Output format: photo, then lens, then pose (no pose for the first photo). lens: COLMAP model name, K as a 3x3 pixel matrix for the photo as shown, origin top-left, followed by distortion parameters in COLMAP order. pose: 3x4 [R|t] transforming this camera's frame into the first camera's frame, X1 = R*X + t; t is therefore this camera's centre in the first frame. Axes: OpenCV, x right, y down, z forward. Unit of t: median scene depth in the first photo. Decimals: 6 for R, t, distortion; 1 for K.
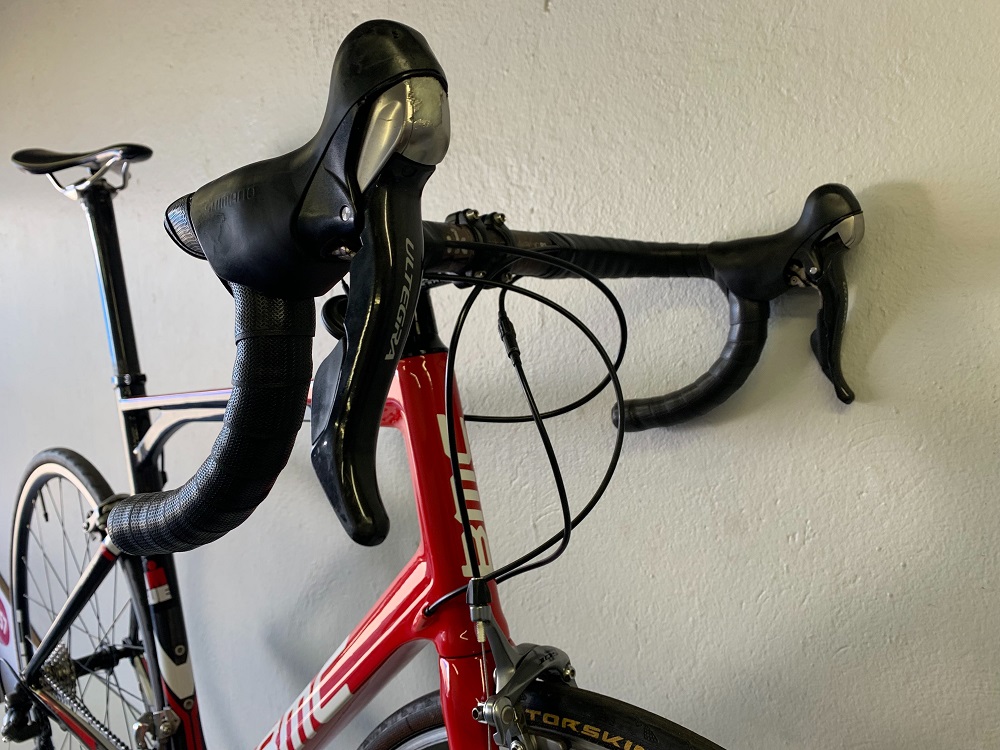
lens RADIAL K [[776.0, 0, 498.0], [0, 776.0, 366.0], [0, 0, 1]] dist [0.015538, -0.011779]
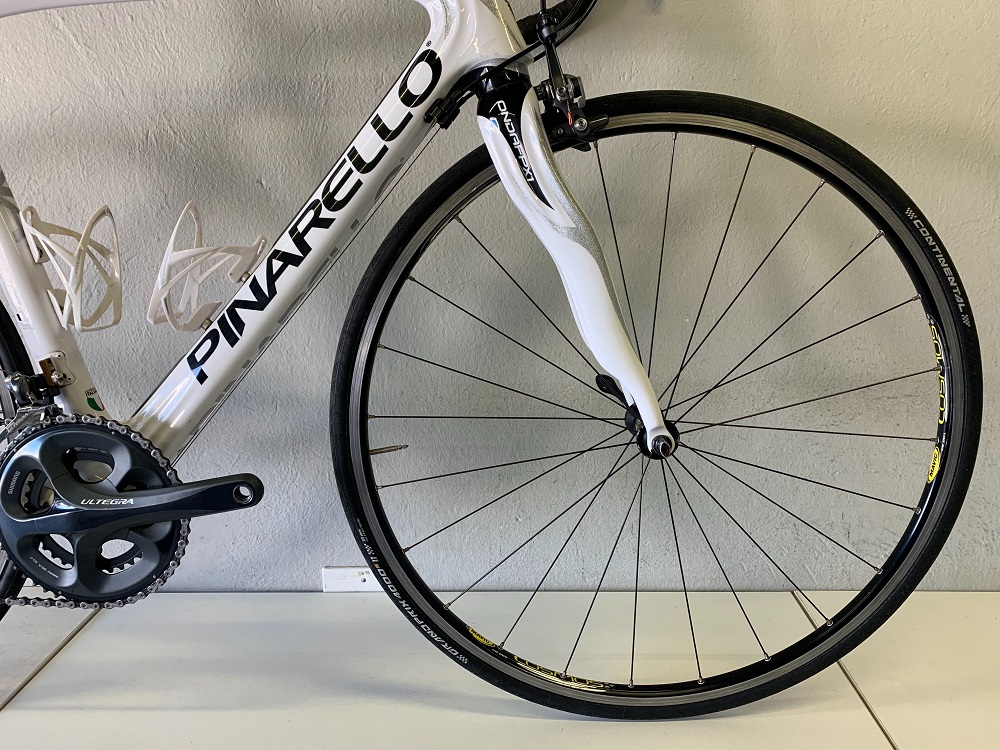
lens RADIAL K [[776.0, 0, 501.4], [0, 776.0, 372.8], [0, 0, 1]] dist [0.015538, -0.011779]
pose [[0.763593, -0.152161, 0.627514, -0.739026], [0.090537, 0.987467, 0.129272, 0.508286], [-0.639319, -0.041898, 0.767799, -0.017739]]
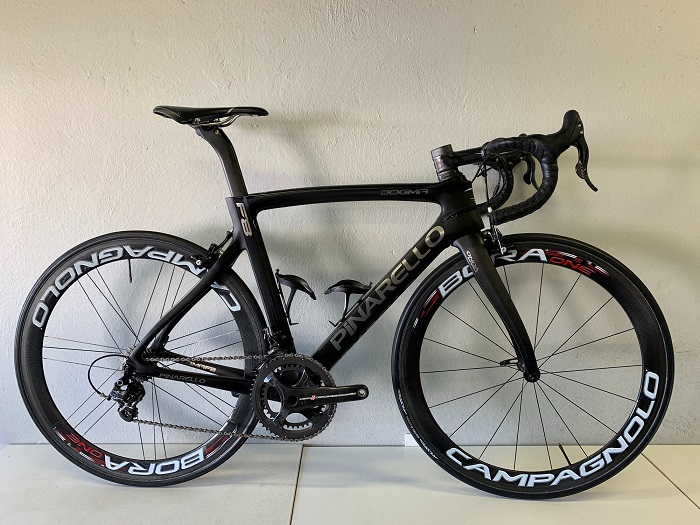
lens RADIAL K [[543.2, 0, 348.0], [0, 543.2, 261.4], [0, 0, 1]] dist [0.015538, -0.011779]
pose [[0.745868, -0.091998, 0.659710, -1.689647], [0.081332, 0.995584, 0.046882, 0.230986], [-0.661110, 0.018688, 0.750057, -0.142392]]
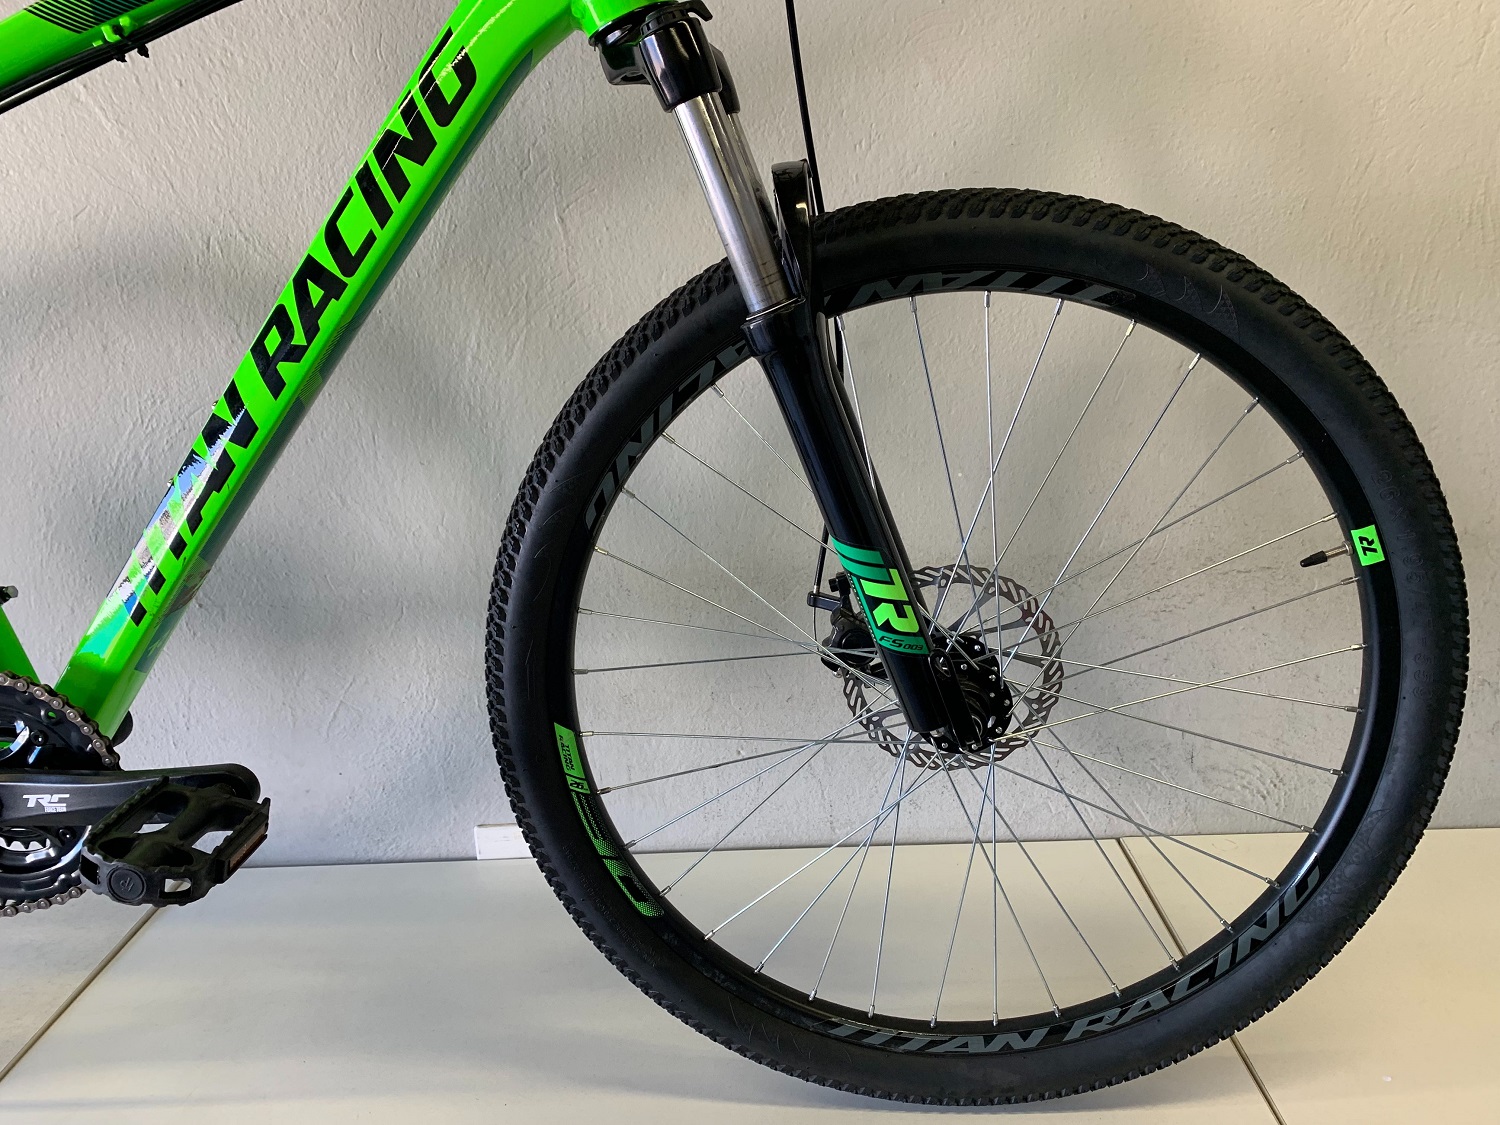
lens RADIAL K [[1164.1, 0, 756.9], [0, 1164.1, 559.4], [0, 0, 1]] dist [0.015538, -0.011779]
pose [[0.756422, -0.193461, 0.624819, -0.772130], [0.120130, 0.980099, 0.158033, 0.459946], [-0.642957, -0.044480, 0.764609, -0.160607]]
